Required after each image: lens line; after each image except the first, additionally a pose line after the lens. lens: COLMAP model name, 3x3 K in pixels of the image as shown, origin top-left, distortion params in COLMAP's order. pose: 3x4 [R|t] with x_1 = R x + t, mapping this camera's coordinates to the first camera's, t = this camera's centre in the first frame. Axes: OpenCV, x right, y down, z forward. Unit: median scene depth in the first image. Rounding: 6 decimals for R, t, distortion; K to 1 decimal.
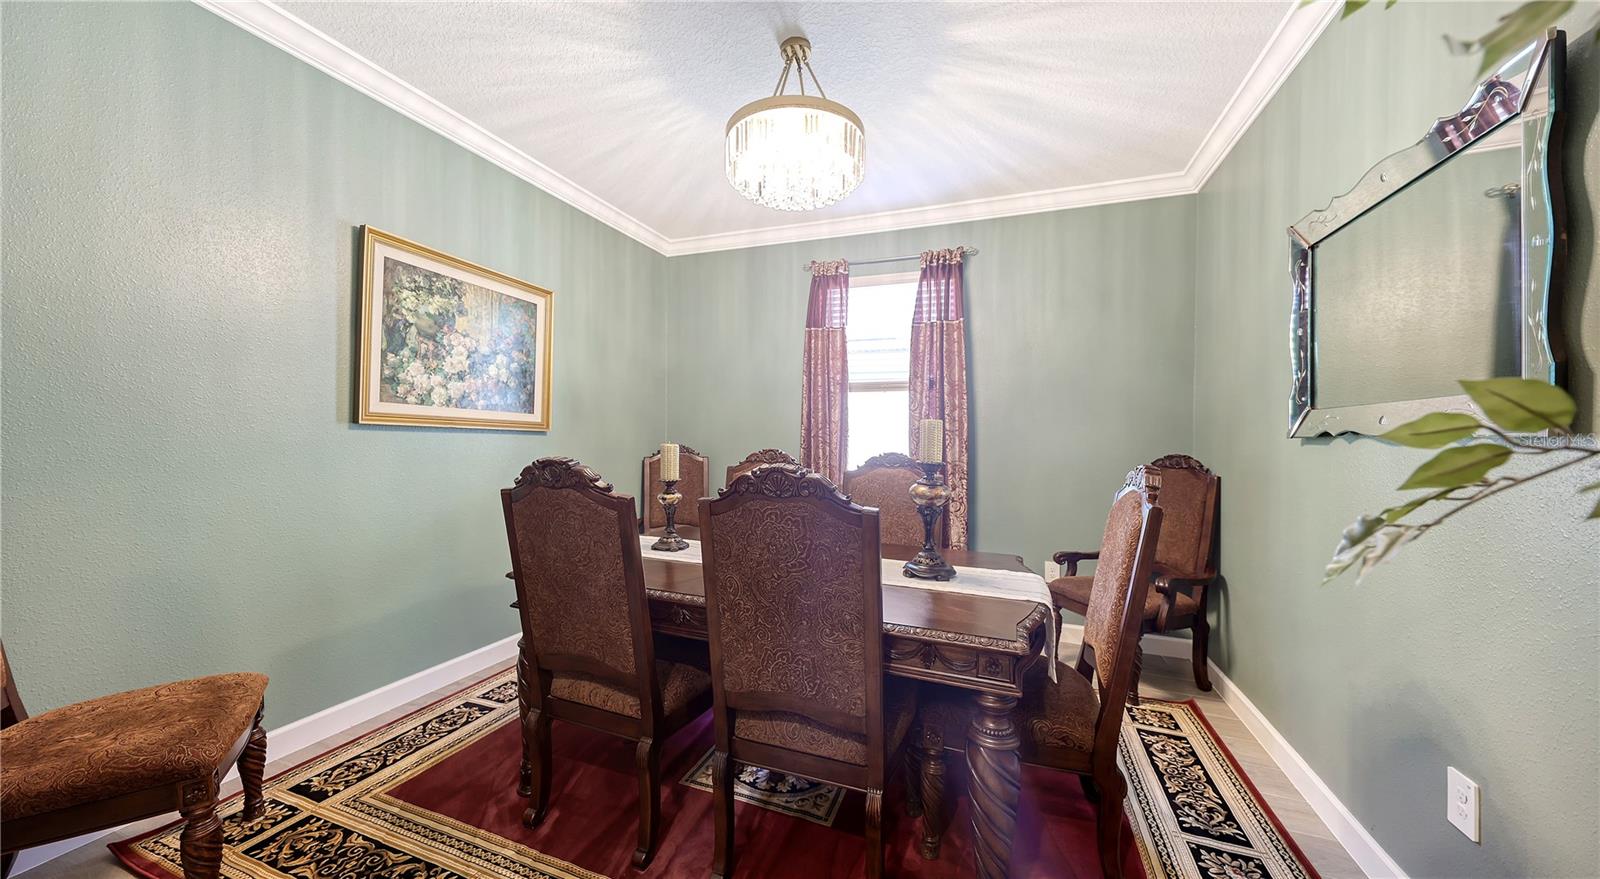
lens RADIAL K [[569.3, 0, 801.6], [0, 569.3, 431.2], [0, 0, 1]] dist [0.008814, -0.000514]
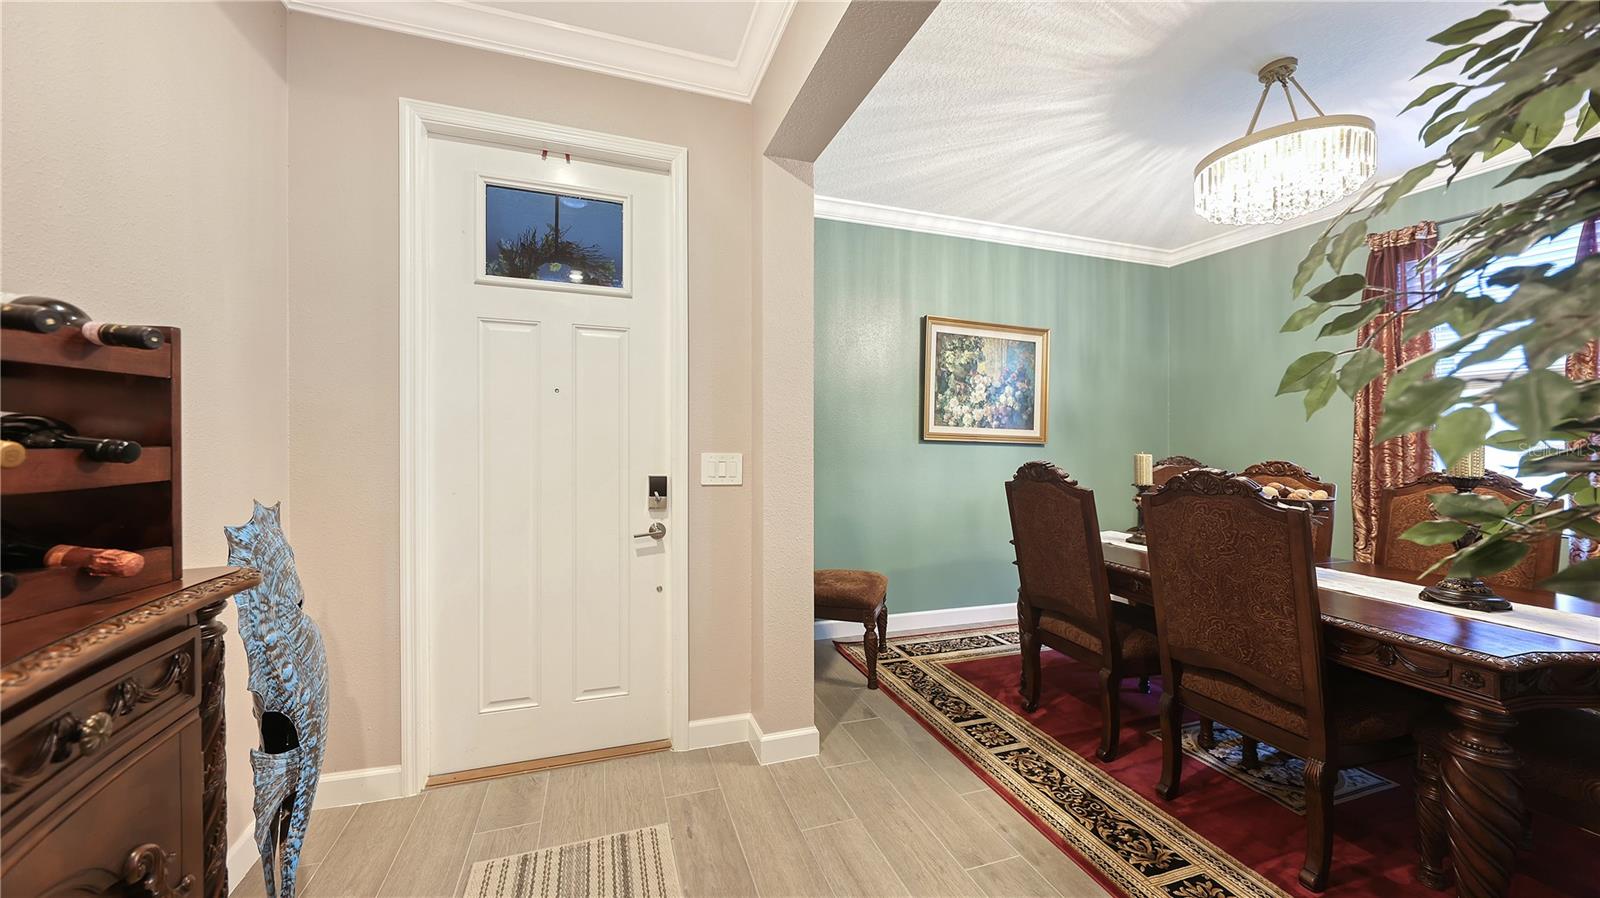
lens RADIAL K [[560.7, 0, 795.2], [0, 560.7, 449.0], [0, 0, 1]] dist [0.011188, -0.001727]
pose [[0.654093, 0.000055, -0.756414, 0.193702], [0.006528, 0.999962, 0.005718, 0.000844], [0.756386, -0.008678, 0.654068, -0.325615]]
